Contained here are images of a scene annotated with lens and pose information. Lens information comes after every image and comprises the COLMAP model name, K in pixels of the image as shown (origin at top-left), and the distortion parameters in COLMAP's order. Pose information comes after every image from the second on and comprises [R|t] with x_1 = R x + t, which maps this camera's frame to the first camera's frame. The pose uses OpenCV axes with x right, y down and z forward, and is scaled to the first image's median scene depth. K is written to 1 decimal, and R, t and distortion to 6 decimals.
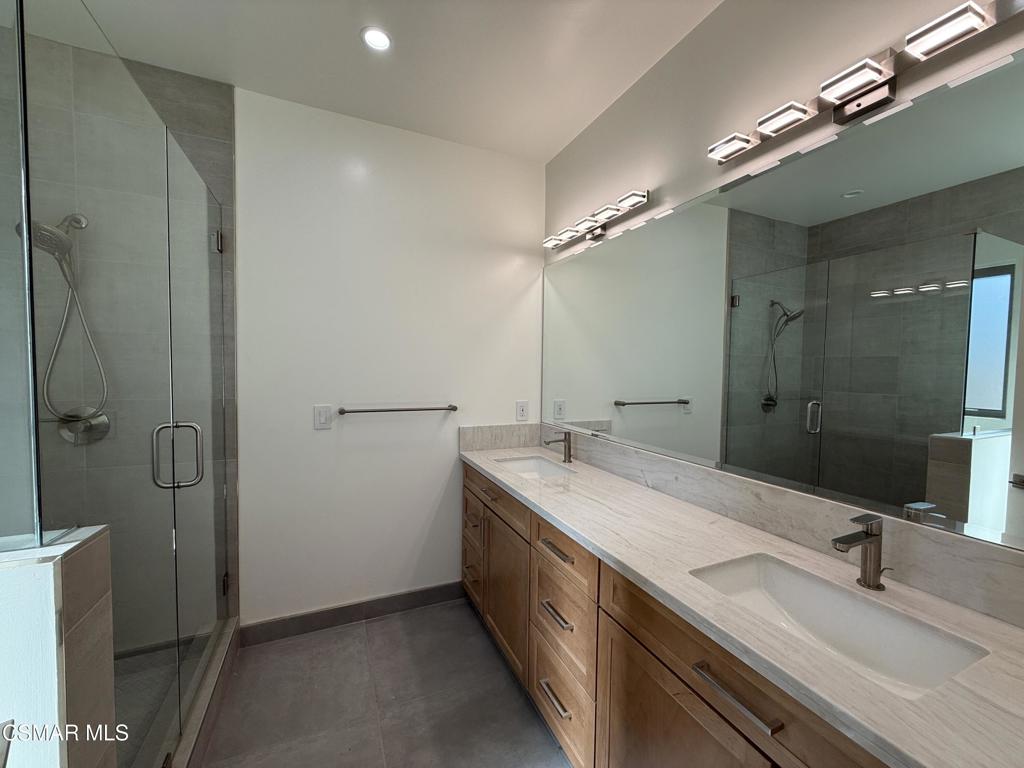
lens RADIAL K [[407.5, 0, 510.7], [0, 407.5, 385.1], [0, 0, 1]] dist [-0.001120, 0.000062]
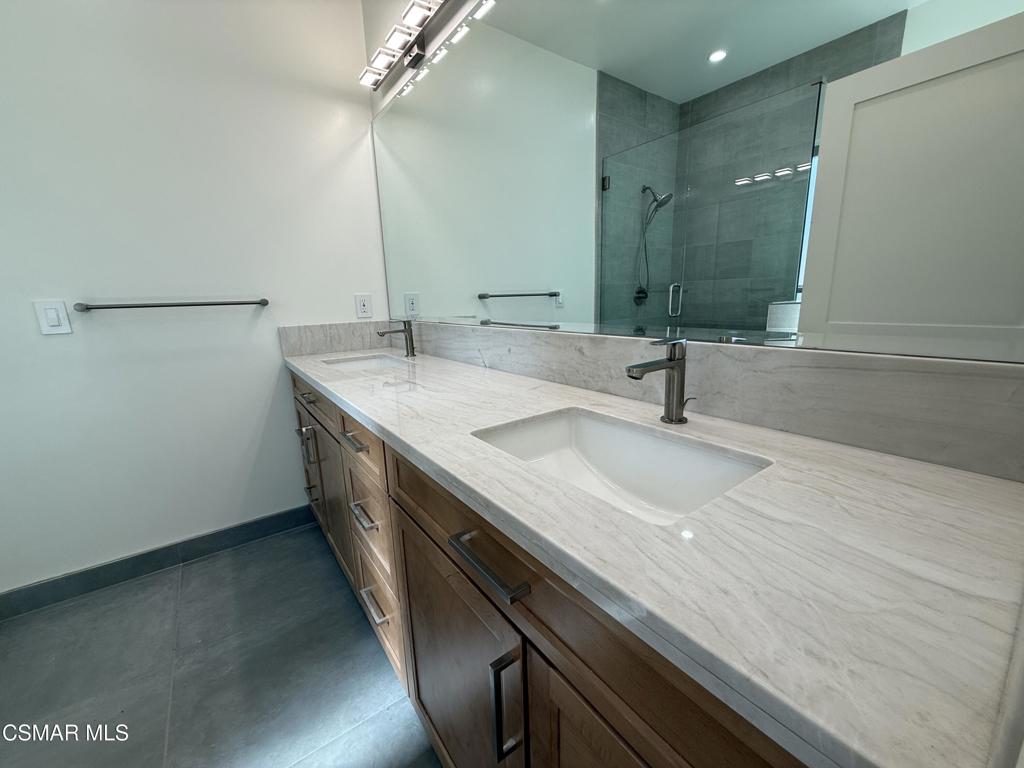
lens RADIAL K [[407.5, 0, 510.7], [0, 407.5, 385.1], [0, 0, 1]] dist [-0.001120, 0.000062]
pose [[0.975981, -0.087516, 0.199507, 0.185775], [0.052572, 0.983313, 0.174160, 0.121133], [-0.211419, -0.159488, 0.964295, 0.124816]]
